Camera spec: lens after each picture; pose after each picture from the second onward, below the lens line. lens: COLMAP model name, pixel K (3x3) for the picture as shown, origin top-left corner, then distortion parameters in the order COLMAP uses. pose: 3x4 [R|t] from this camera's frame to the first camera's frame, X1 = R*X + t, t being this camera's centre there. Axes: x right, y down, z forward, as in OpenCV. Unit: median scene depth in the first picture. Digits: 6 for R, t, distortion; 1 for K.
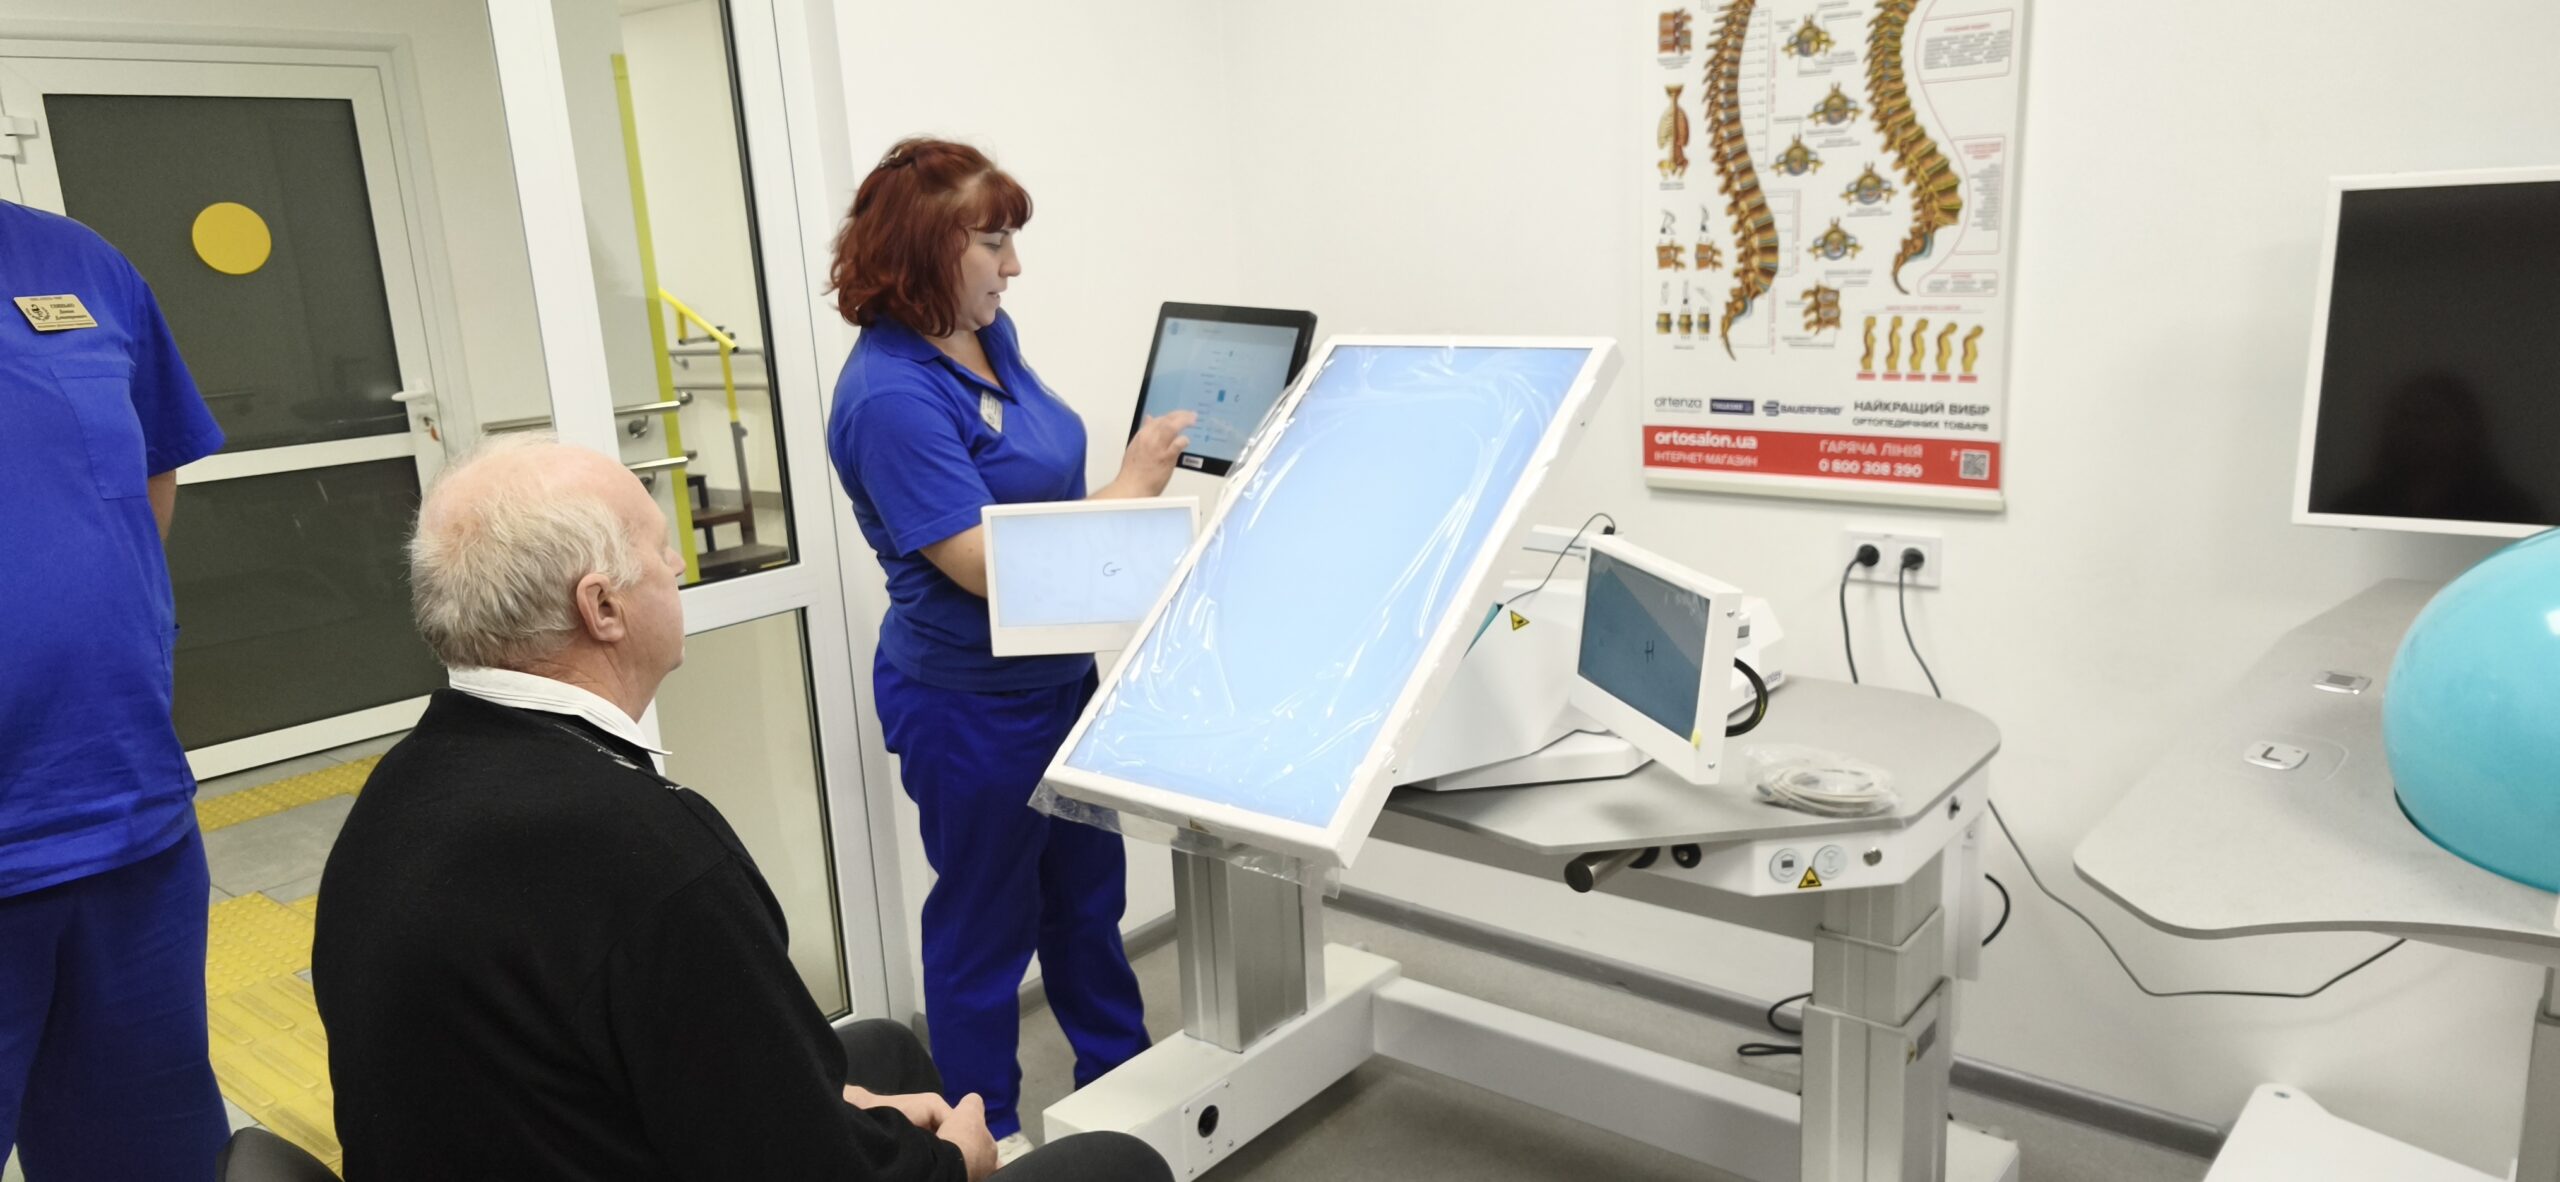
lens RADIAL K [[1742.3, 0, 1245.8], [0, 1742.3, 601.1], [0, 0, 1]] dist [0.052409, -0.002044]
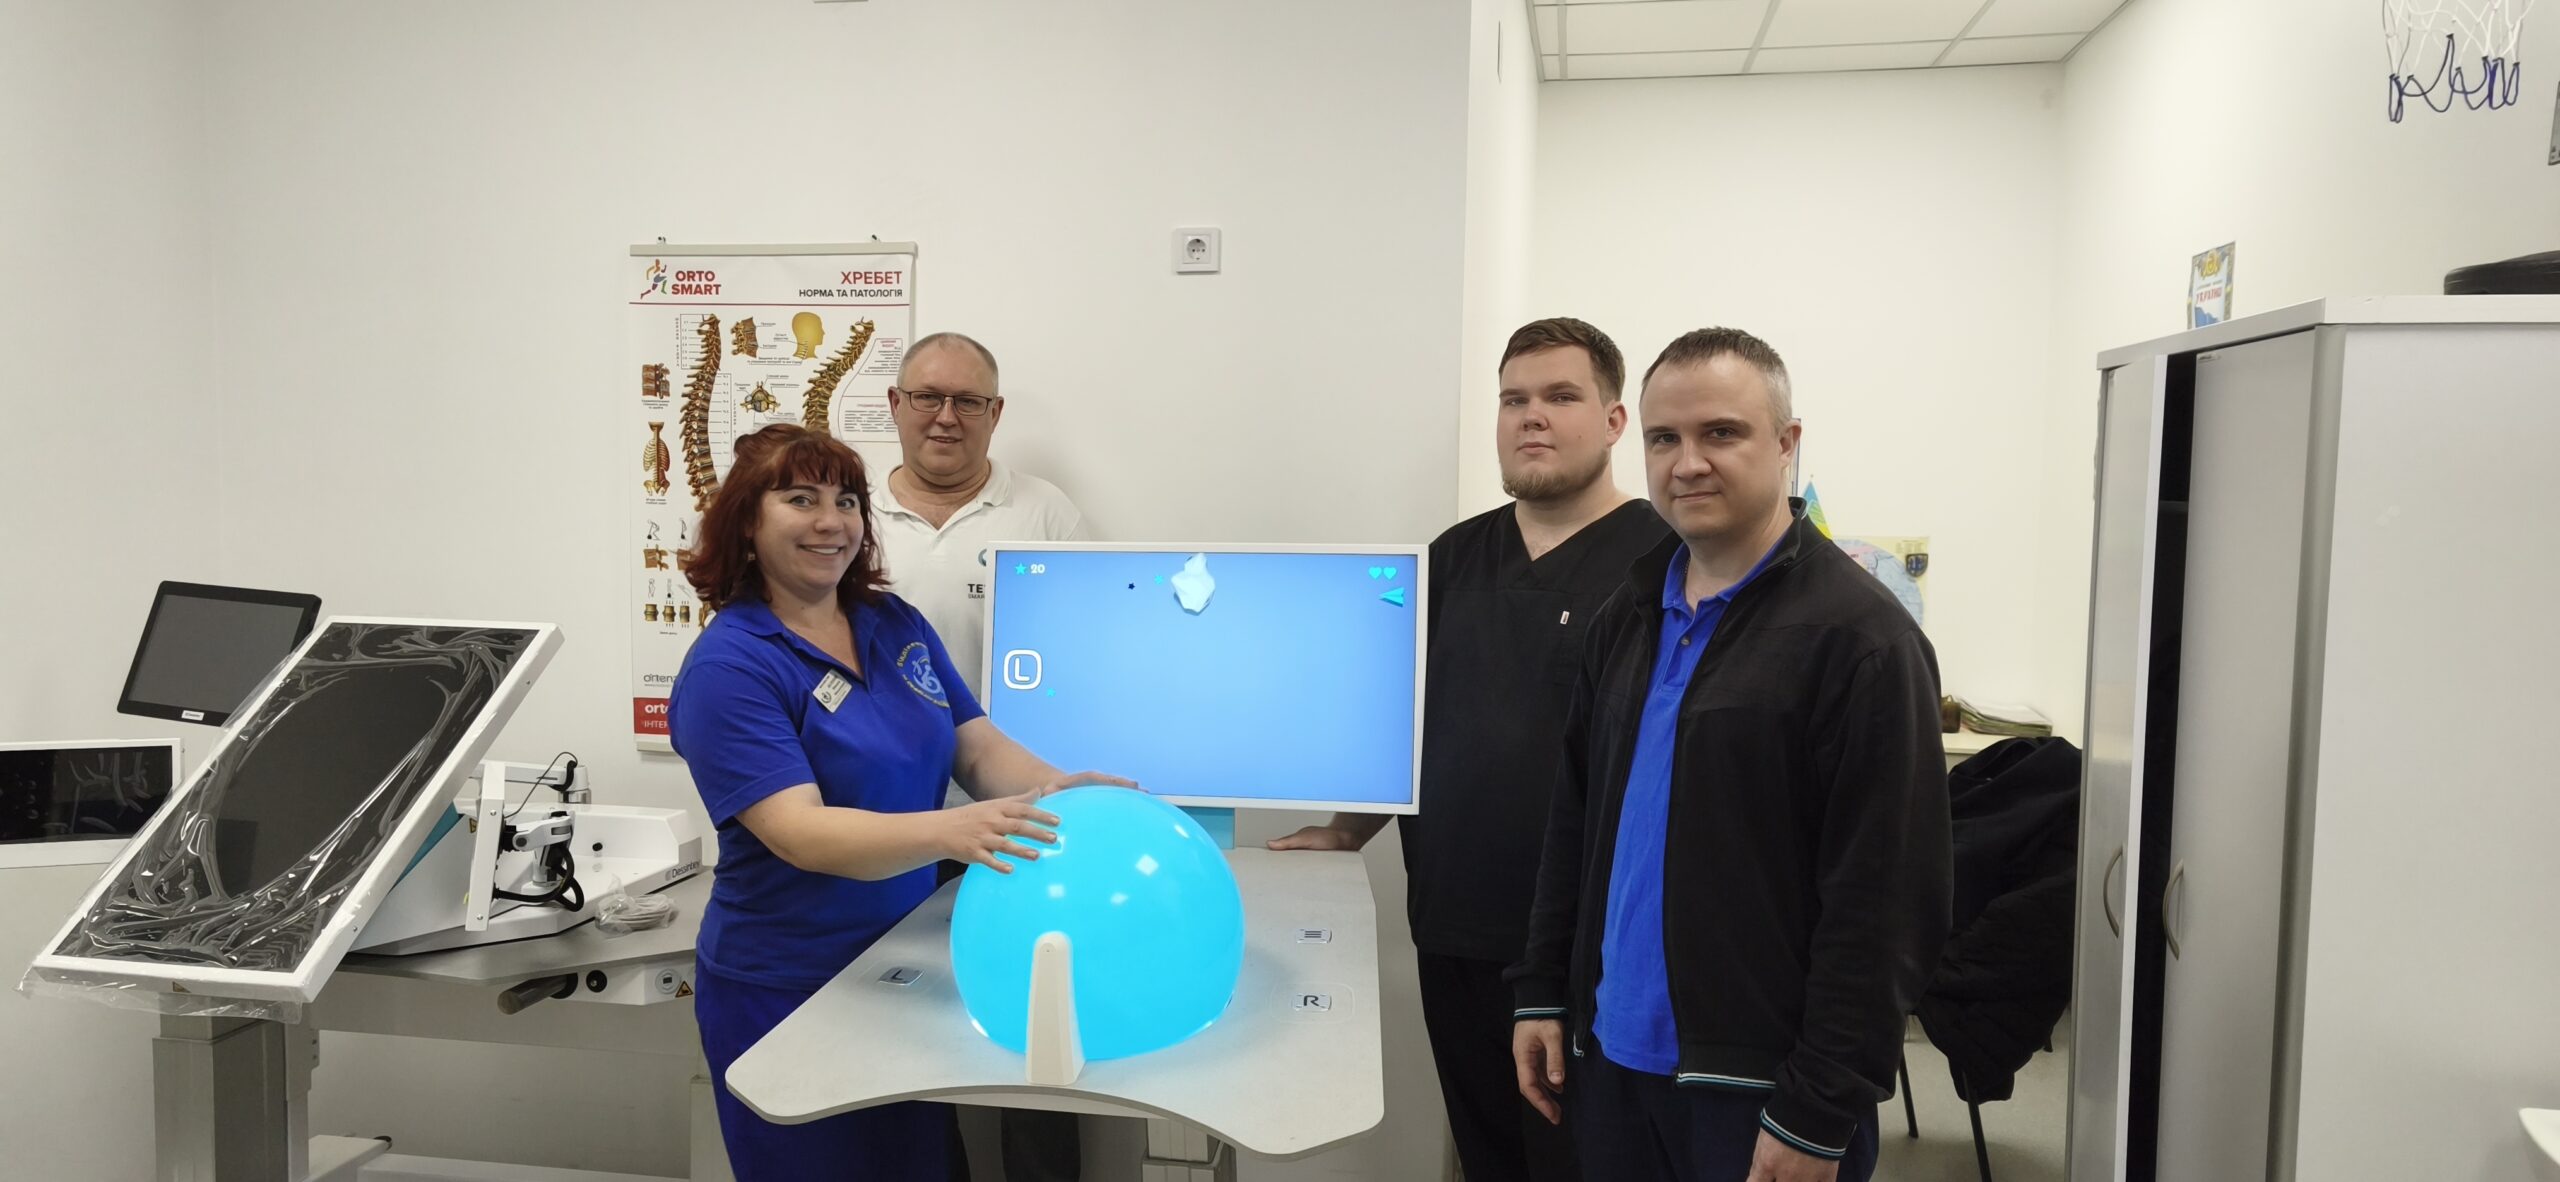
lens RADIAL K [[1742.3, 0, 1245.8], [0, 1742.3, 601.1], [0, 0, 1]] dist [0.052409, -0.002044]
pose [[0.865832, 0.032295, 0.499291, -0.007219], [0.050003, 0.987333, -0.150574, 0.035237], [-0.497829, 0.155338, 0.853250, -0.234258]]
